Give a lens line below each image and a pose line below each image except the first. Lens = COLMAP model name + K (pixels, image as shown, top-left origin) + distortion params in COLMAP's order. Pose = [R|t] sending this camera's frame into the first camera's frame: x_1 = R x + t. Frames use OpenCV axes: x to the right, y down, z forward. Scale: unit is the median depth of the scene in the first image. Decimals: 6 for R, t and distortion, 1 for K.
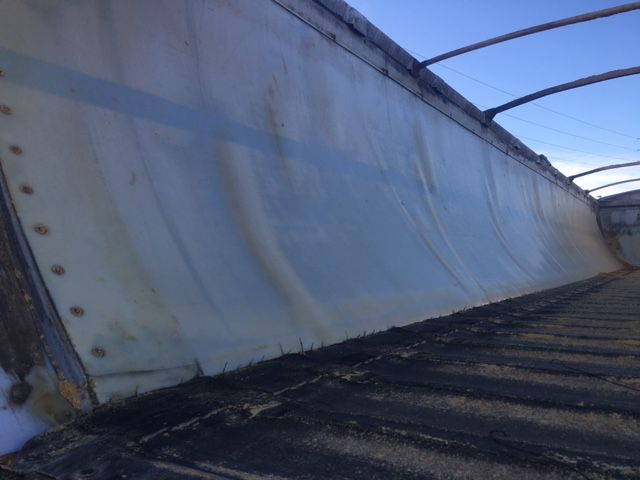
lens RADIAL K [[544.7, 0, 321.5], [0, 544.7, 250.7], [0, 0, 1]] dist [0.091880, -0.139618]
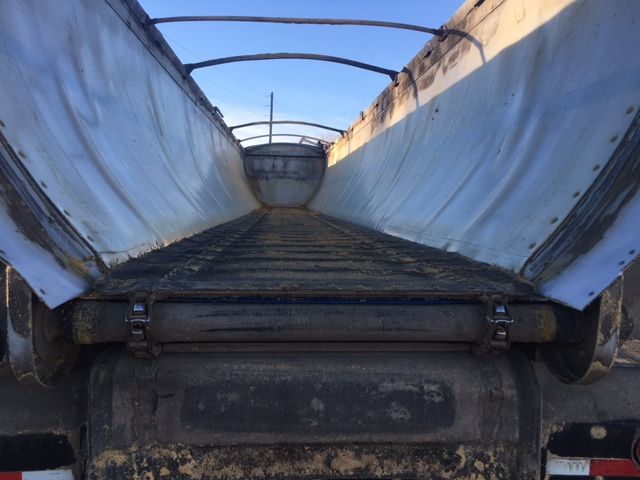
lens RADIAL K [[544.7, 0, 321.5], [0, 544.7, 250.7], [0, 0, 1]] dist [0.091880, -0.139618]
pose [[0.804317, -0.030306, 0.593427, -0.135576], [-0.035537, 0.994457, 0.098953, 0.007123], [-0.593137, -0.100678, 0.798782, -0.104372]]
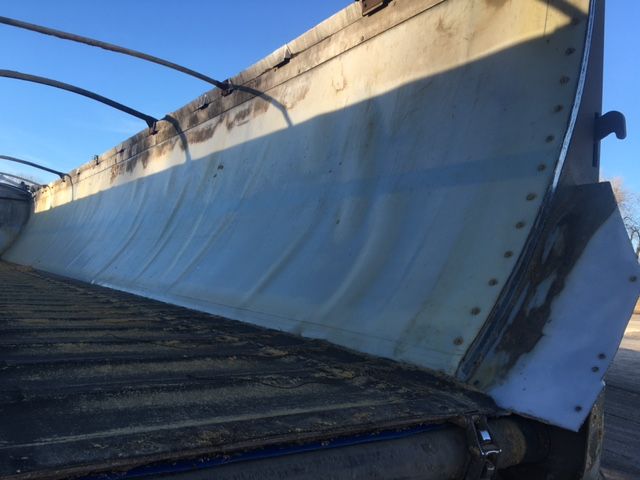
lens RADIAL K [[544.7, 0, 321.5], [0, 544.7, 250.7], [0, 0, 1]] dist [0.091880, -0.139618]
pose [[0.398467, 0.062924, 0.915022, -0.127585], [-0.080575, 0.996188, -0.033417, 0.002235], [-0.913636, -0.060412, 0.402018, 0.014123]]
